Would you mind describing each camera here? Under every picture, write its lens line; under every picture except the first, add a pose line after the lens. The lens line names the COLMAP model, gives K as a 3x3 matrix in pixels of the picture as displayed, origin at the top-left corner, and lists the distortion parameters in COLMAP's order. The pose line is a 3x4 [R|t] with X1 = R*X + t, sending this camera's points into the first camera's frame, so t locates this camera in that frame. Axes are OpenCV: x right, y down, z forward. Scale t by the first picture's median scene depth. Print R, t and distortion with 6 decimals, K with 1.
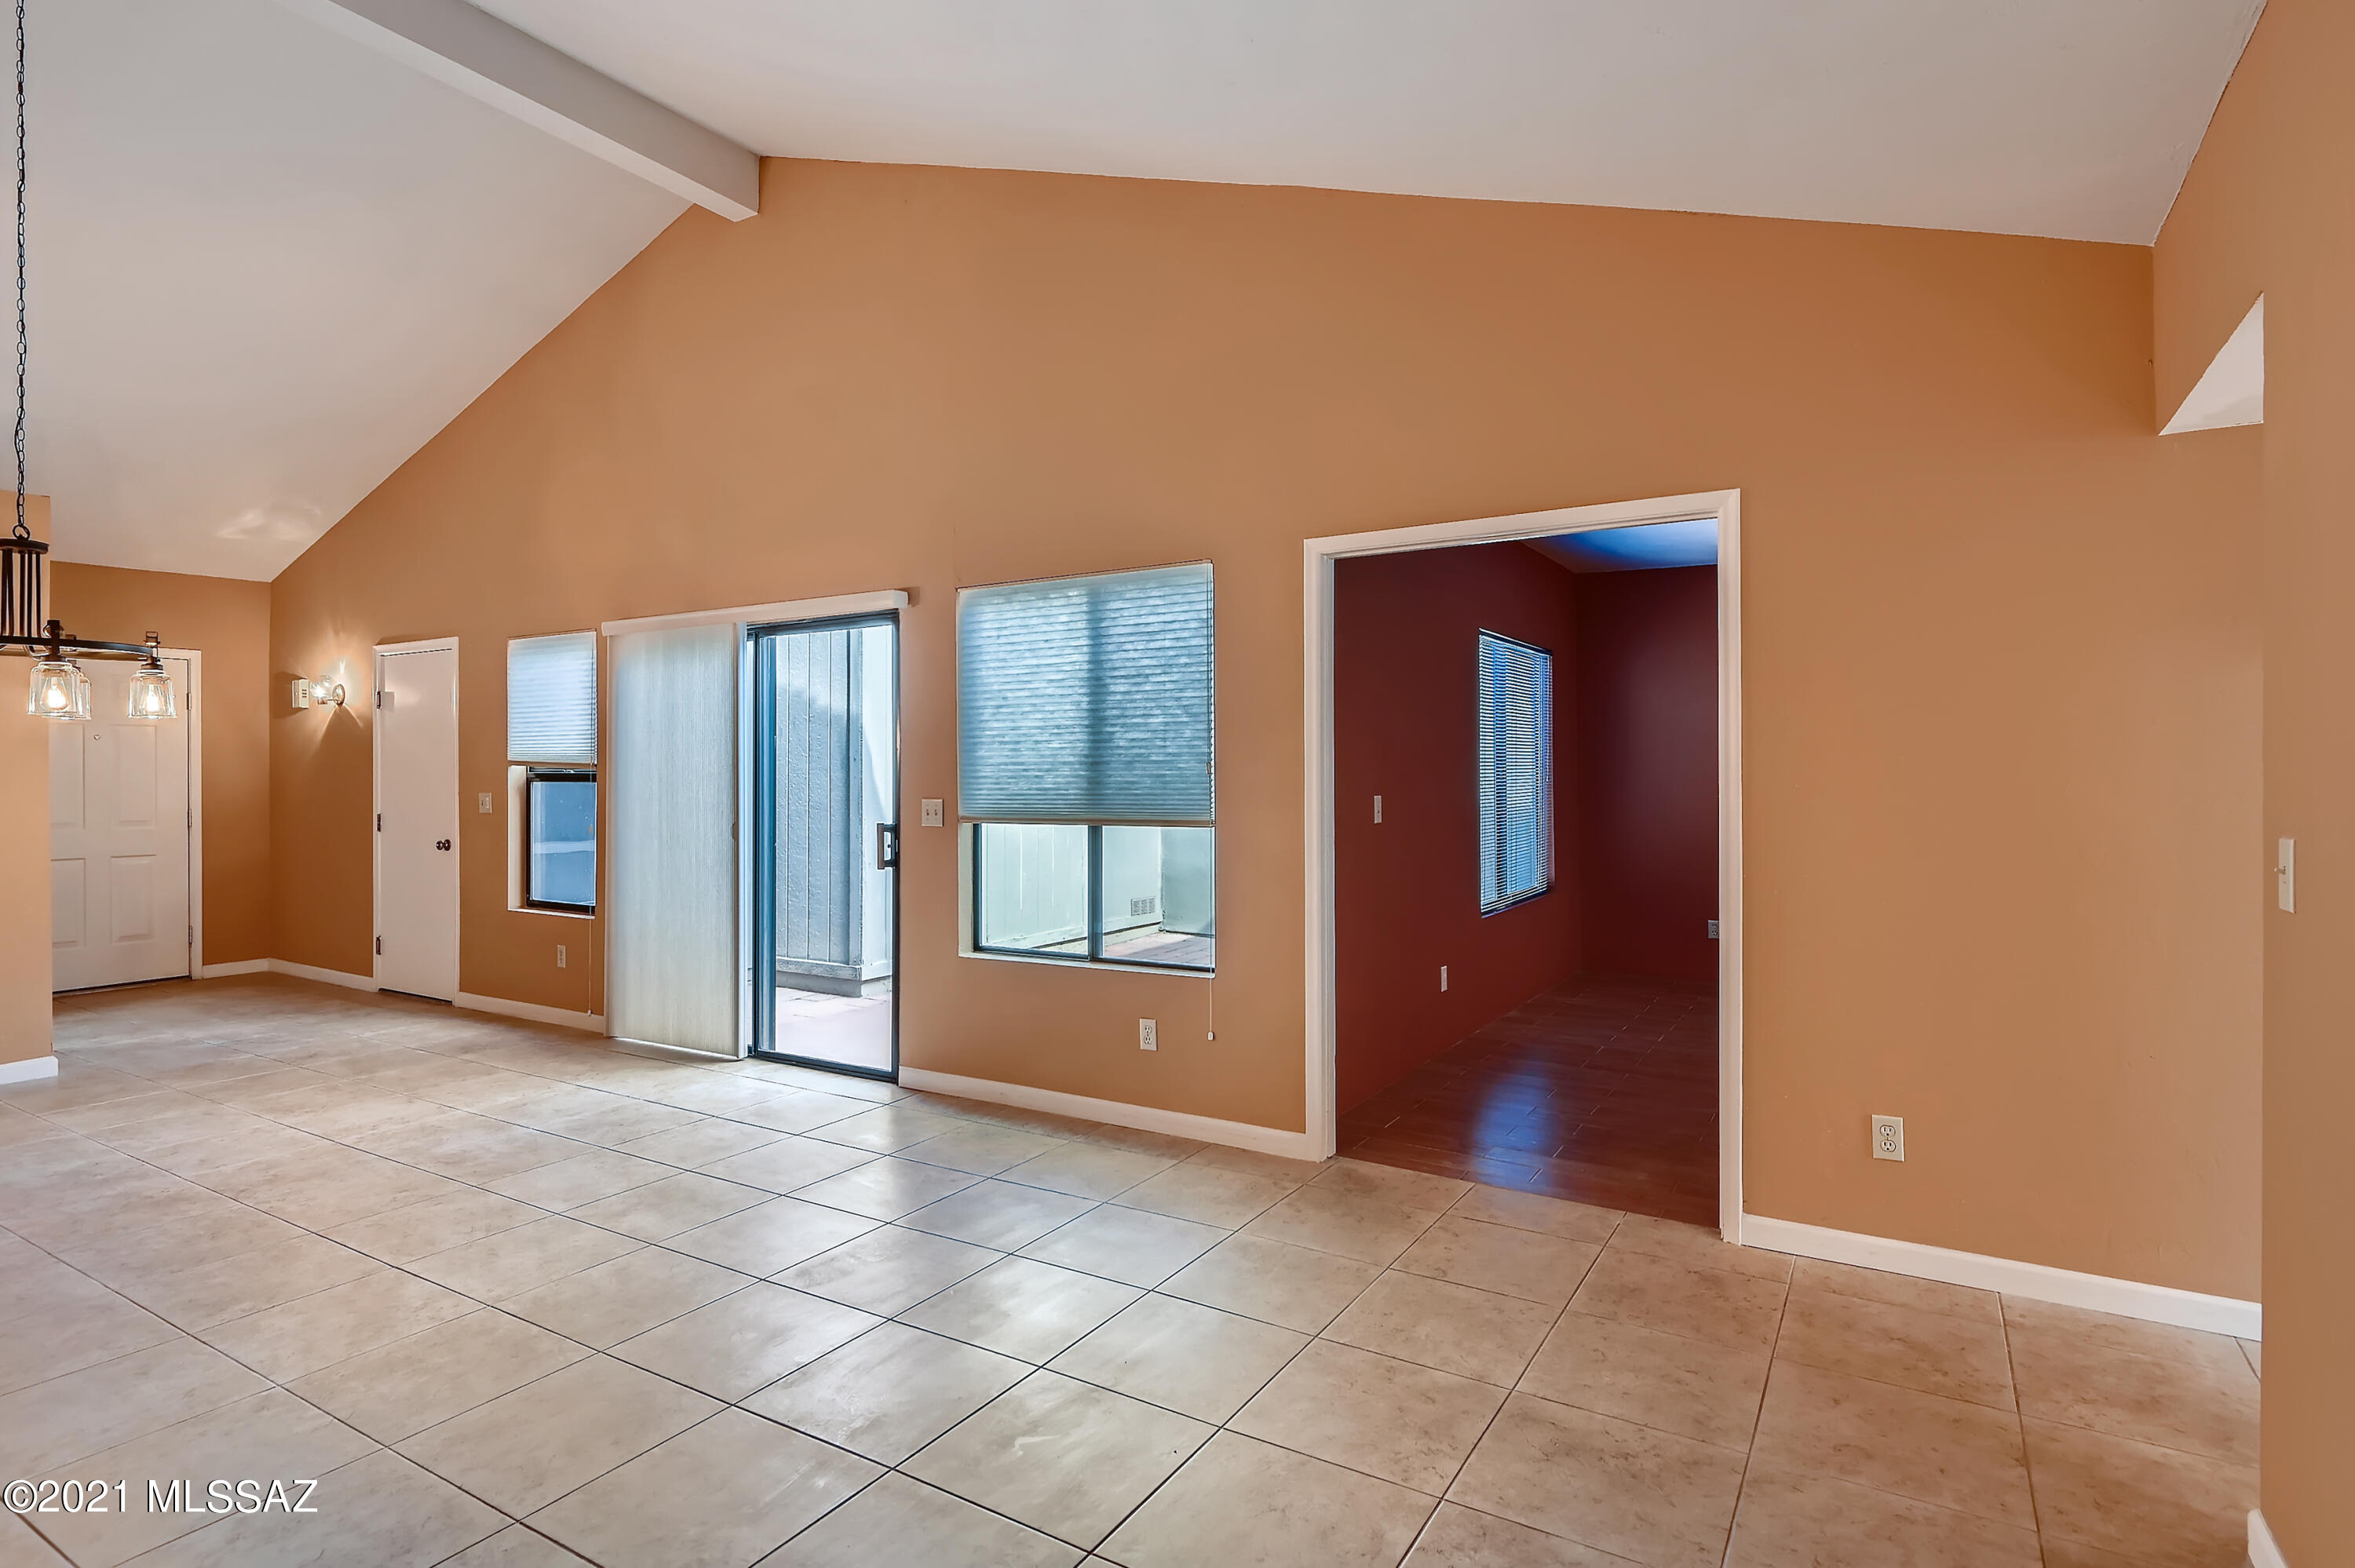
lens RADIAL K [[1194.5, 0, 1153.3], [0, 1194.5, 775.6], [0, 0, 1]] dist [0.001771, -0.007547]
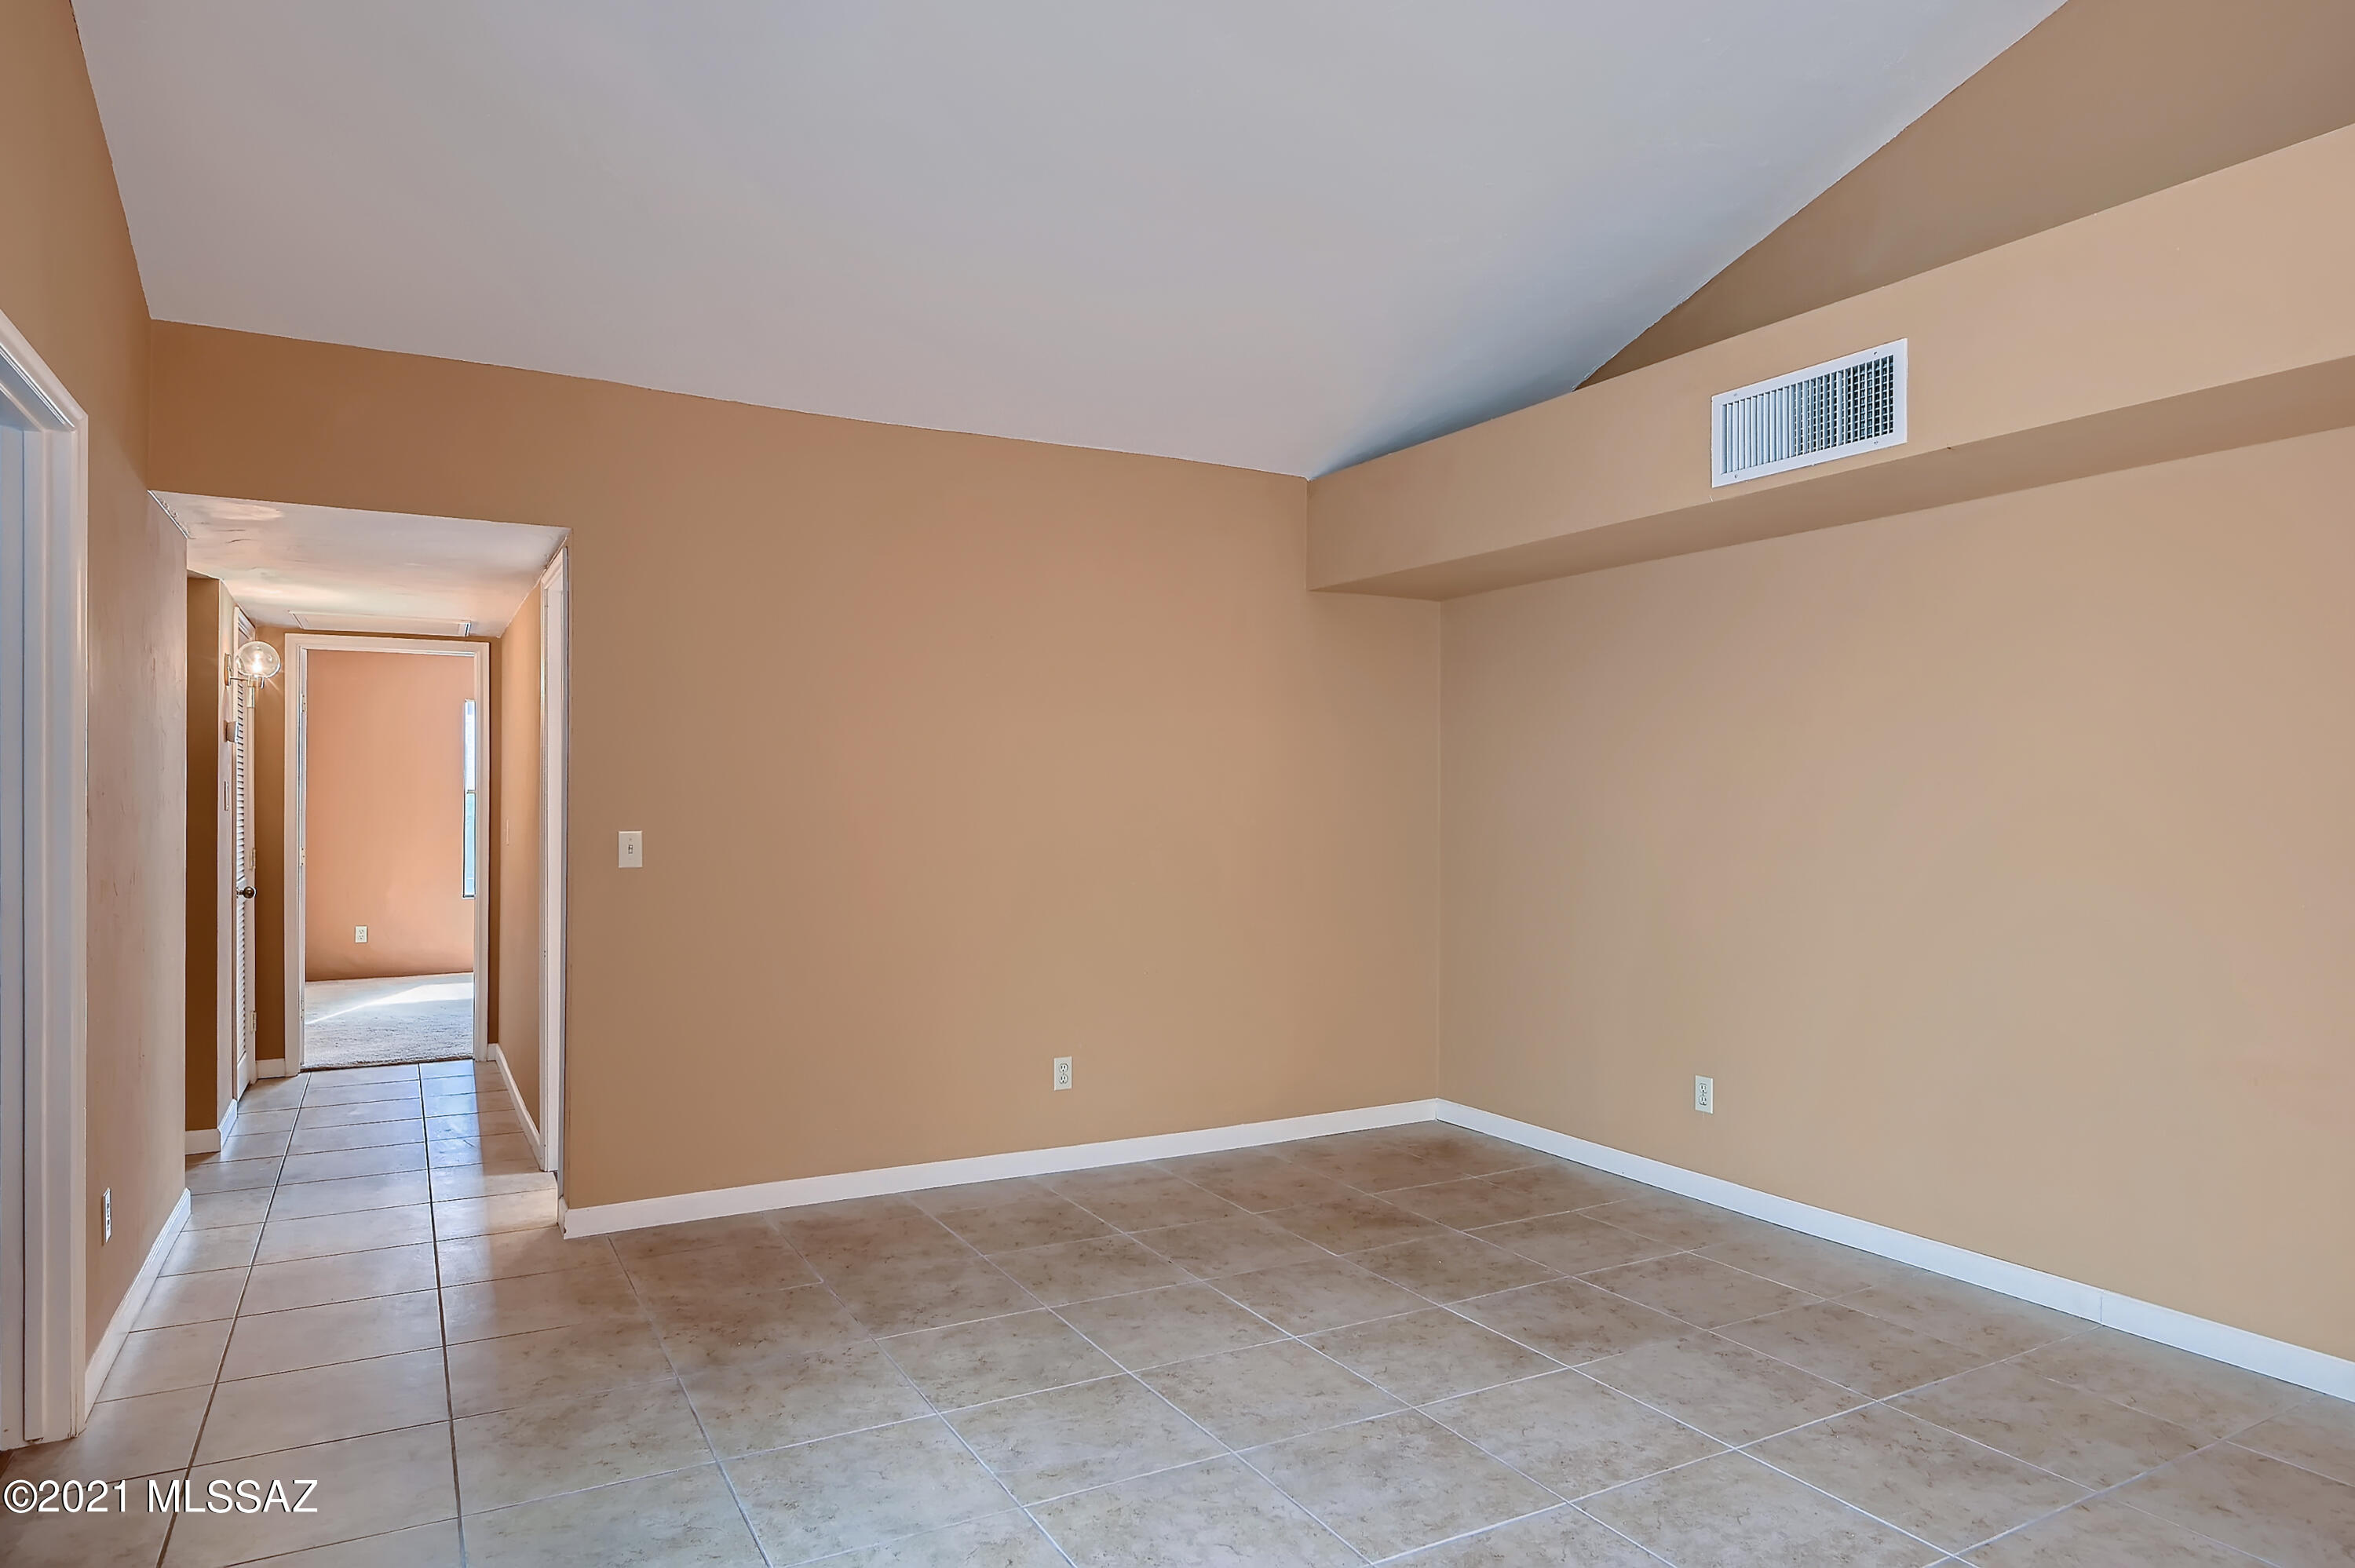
lens RADIAL K [[1420.1, 0, 1181.2], [0, 1420.1, 797.7], [0, 0, 1]] dist [0.006224, -0.003642]
pose [[-0.876223, 0.000092, 0.481907, -0.407174], [0.003878, 0.999969, 0.006859, -0.004615], [-0.481891, 0.007879, -0.876196, 1.098058]]
